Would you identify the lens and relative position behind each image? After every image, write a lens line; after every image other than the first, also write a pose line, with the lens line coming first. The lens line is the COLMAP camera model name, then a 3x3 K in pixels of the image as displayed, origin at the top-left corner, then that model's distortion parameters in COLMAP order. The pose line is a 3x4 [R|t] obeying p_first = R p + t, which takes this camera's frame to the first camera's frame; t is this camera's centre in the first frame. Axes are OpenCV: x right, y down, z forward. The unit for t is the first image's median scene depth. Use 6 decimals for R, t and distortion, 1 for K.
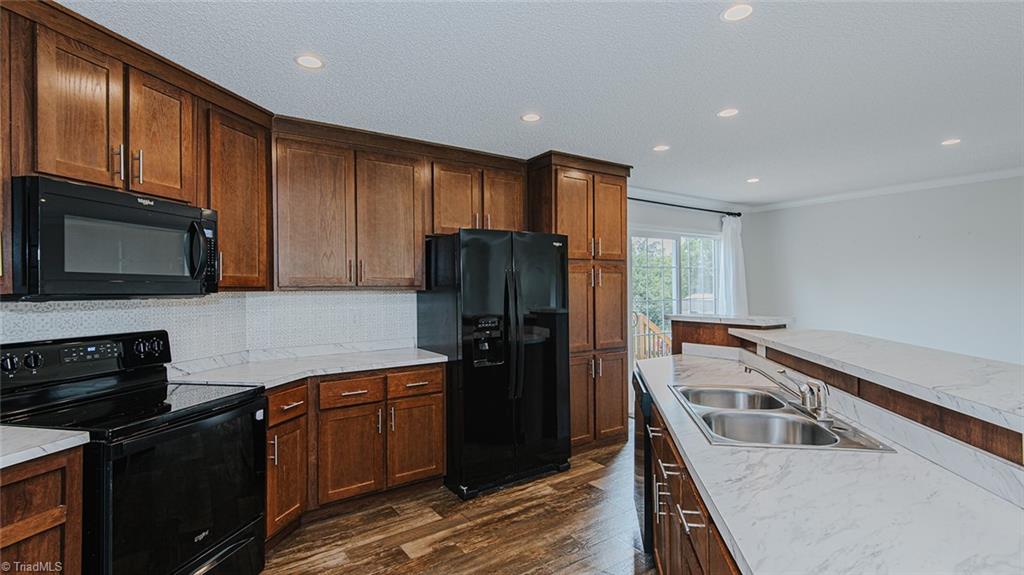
lens RADIAL K [[464.1, 0, 512.6], [0, 464.1, 285.5], [0, 0, 1]] dist [0.030668, -0.020958]
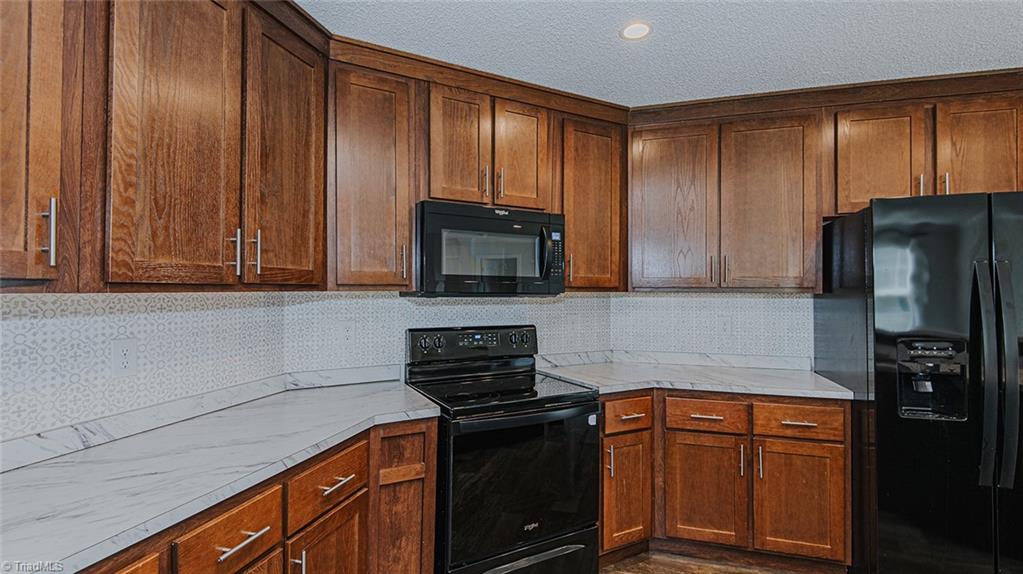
lens RADIAL K [[463.6, 0, 512.1], [0, 463.6, 285.0], [0, 0, 1]] dist [0.030668, -0.020958]
pose [[0.644586, 0.001772, -0.764529, 0.070987], [-0.004944, 0.999986, -0.001851, 0.000626], [0.764515, 0.004973, 0.644586, 0.210121]]
